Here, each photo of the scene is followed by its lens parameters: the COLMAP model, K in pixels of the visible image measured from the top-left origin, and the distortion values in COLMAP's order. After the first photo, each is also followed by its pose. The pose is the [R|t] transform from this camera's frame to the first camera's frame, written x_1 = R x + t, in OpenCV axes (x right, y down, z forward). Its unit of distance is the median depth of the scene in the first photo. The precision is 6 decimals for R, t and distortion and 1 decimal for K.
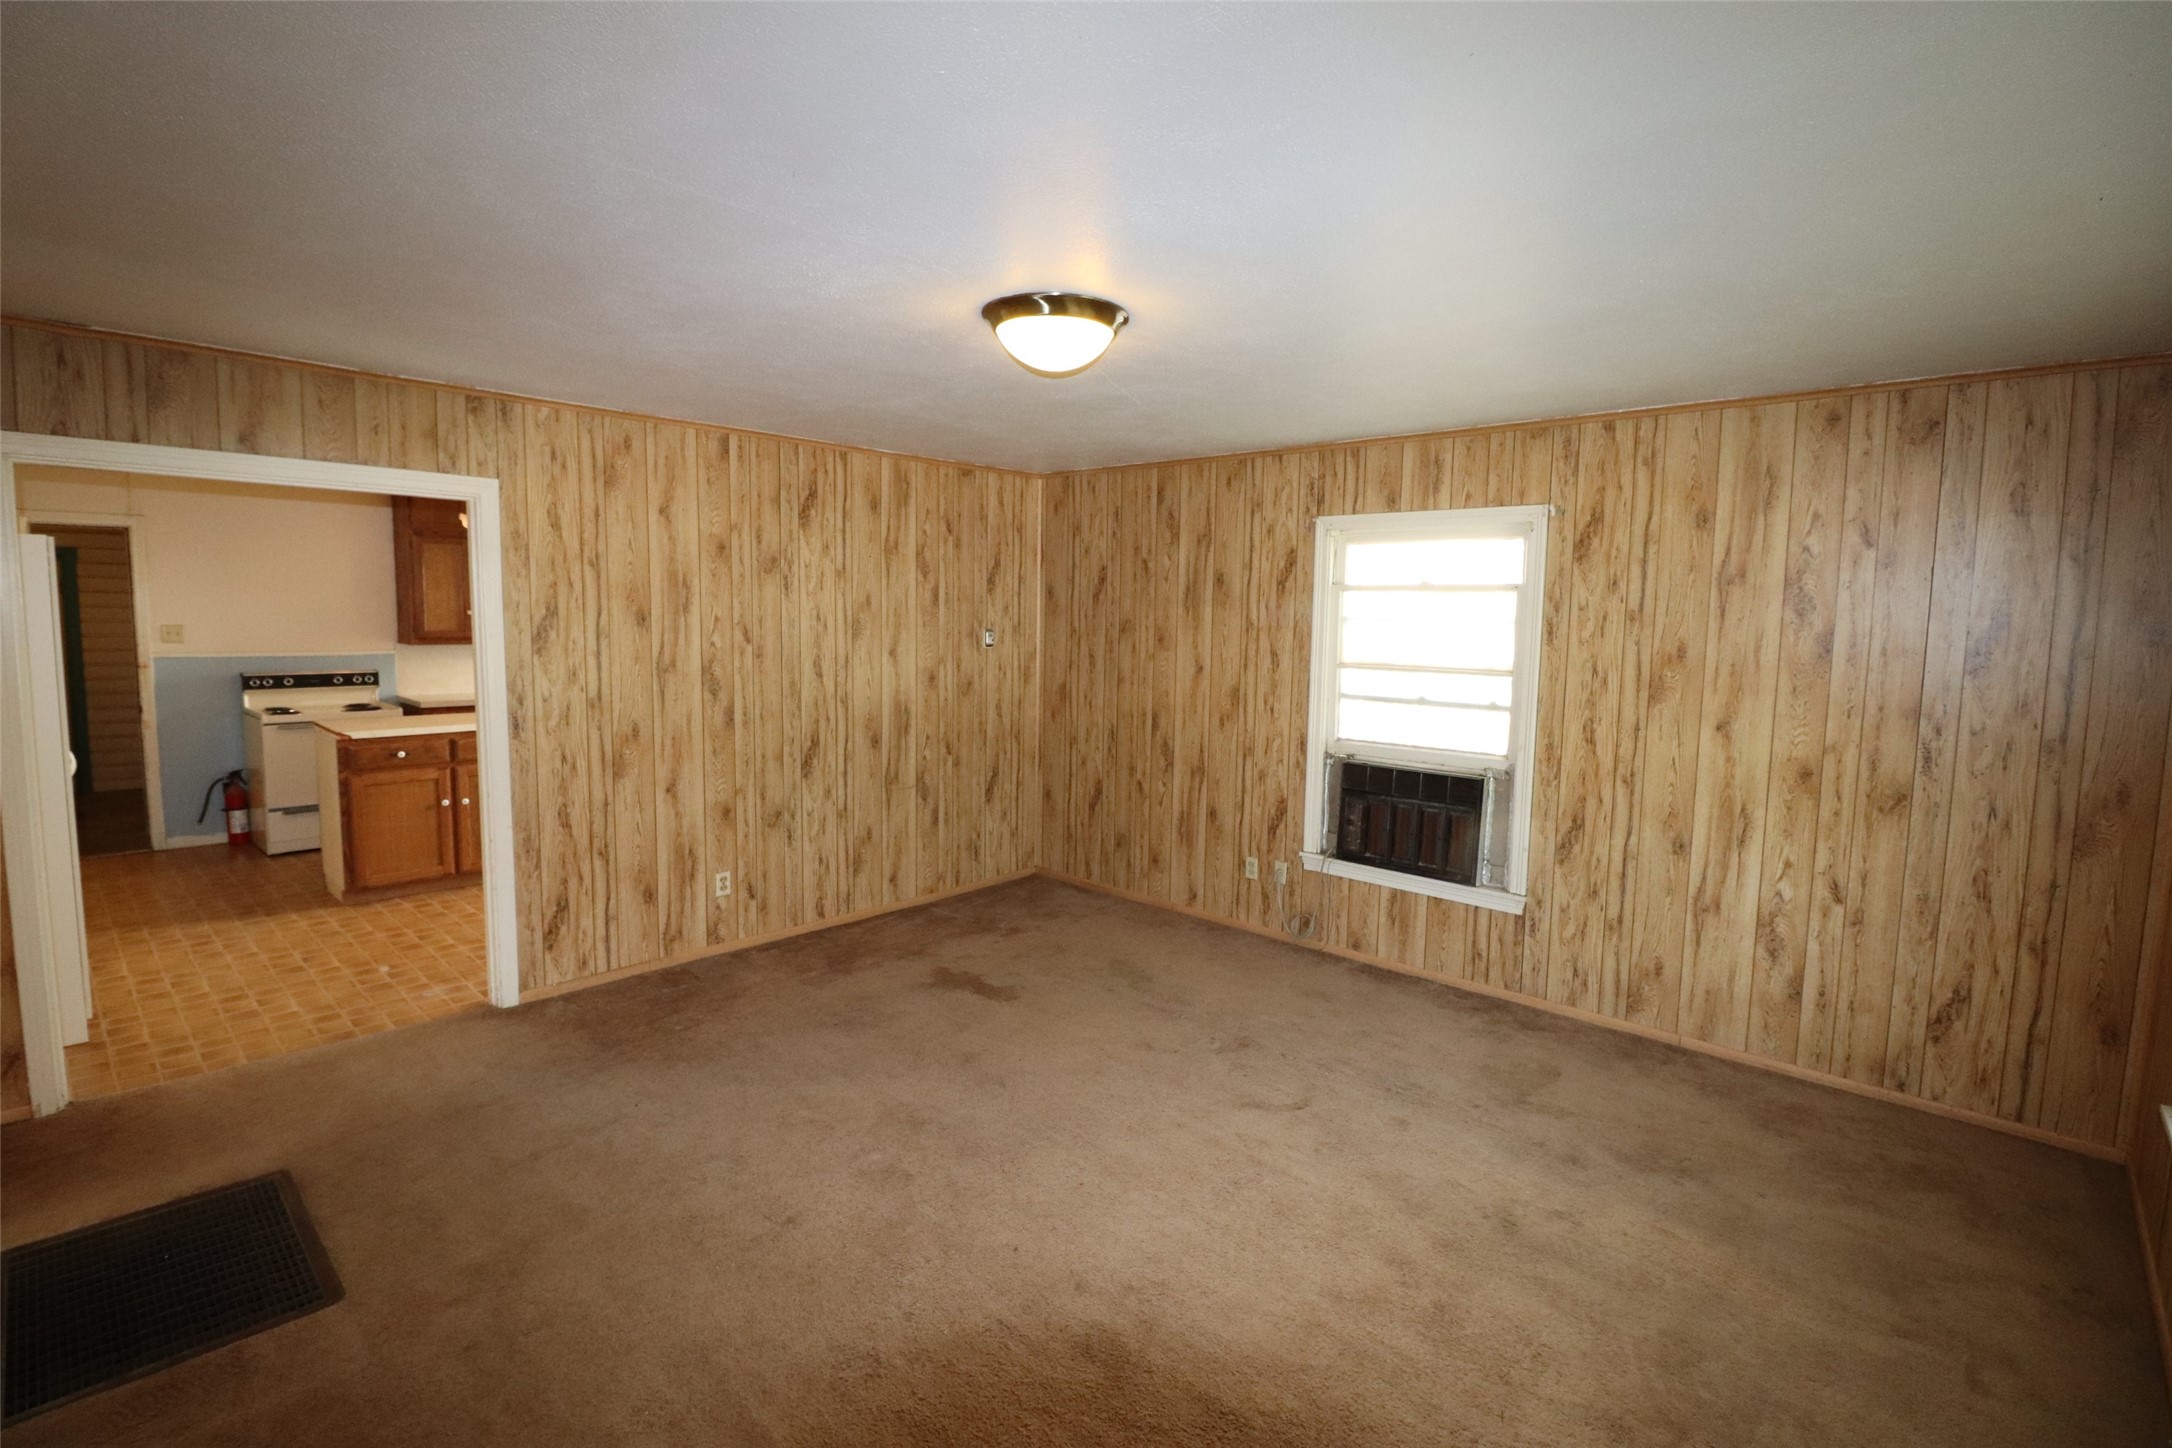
lens RADIAL K [[1006.1, 0, 1074.7], [0, 1006.1, 711.4], [0, 0, 1]] dist [-0.002400, -0.013455]
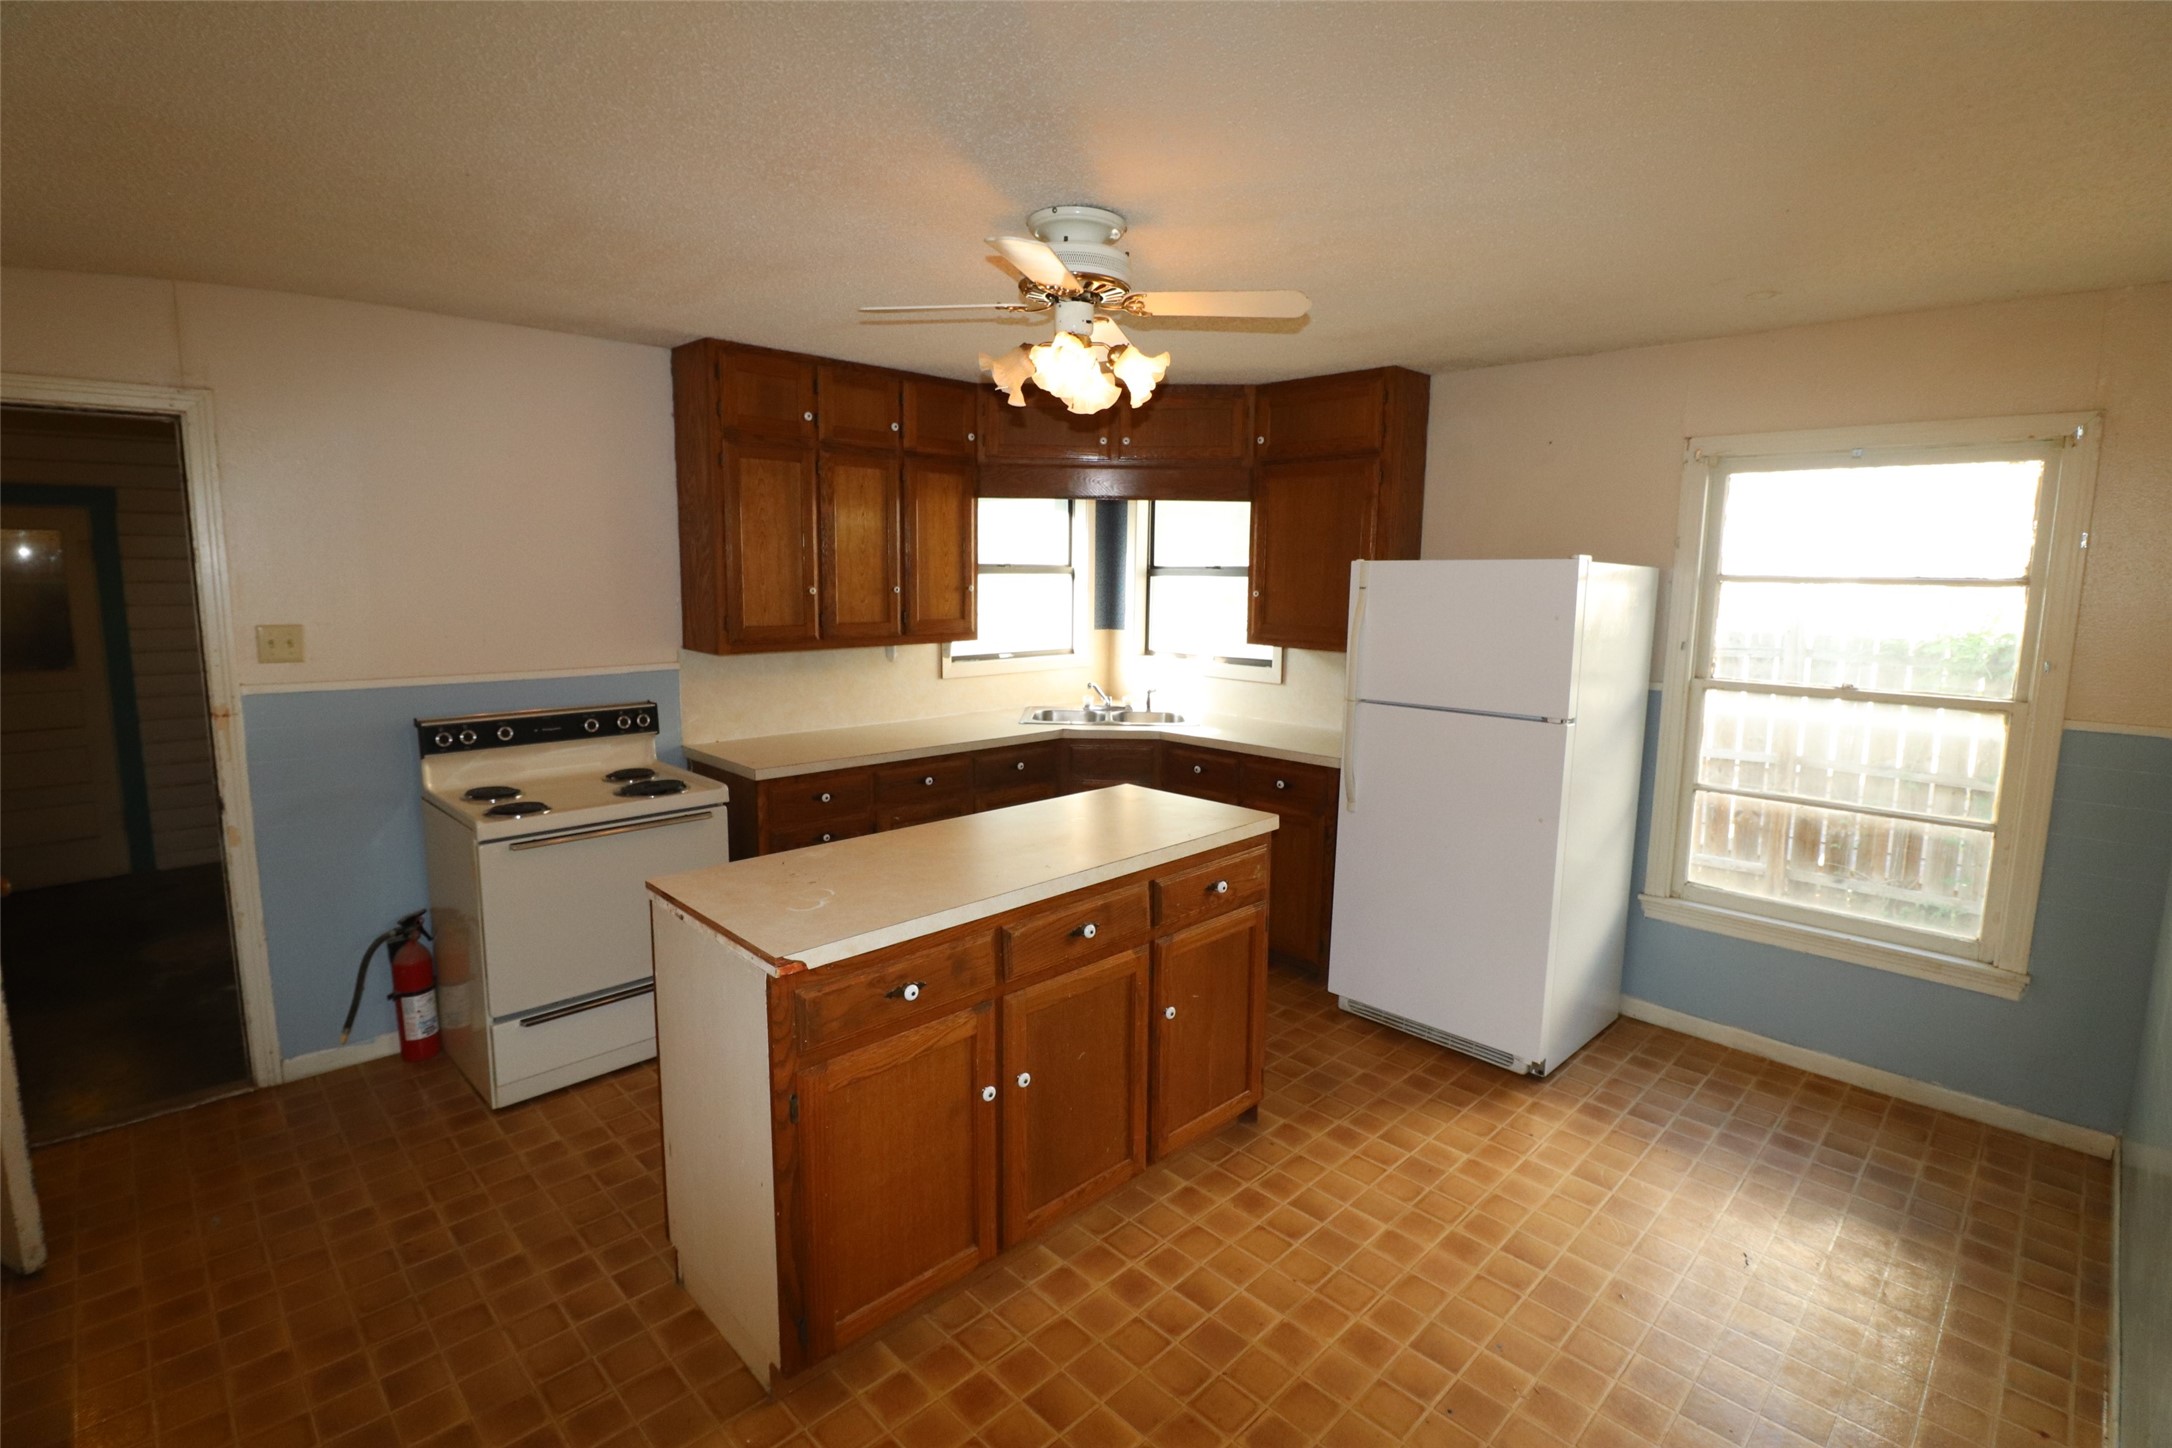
lens RADIAL K [[1006.1, 0, 1074.7], [0, 1006.1, 711.4], [0, 0, 1]] dist [-0.002400, -0.013455]
pose [[0.998667, 0.000055, -0.051607, -0.486842], [0.001973, 0.999227, 0.039252, -0.061232], [0.051570, -0.039302, 0.997896, 0.524825]]
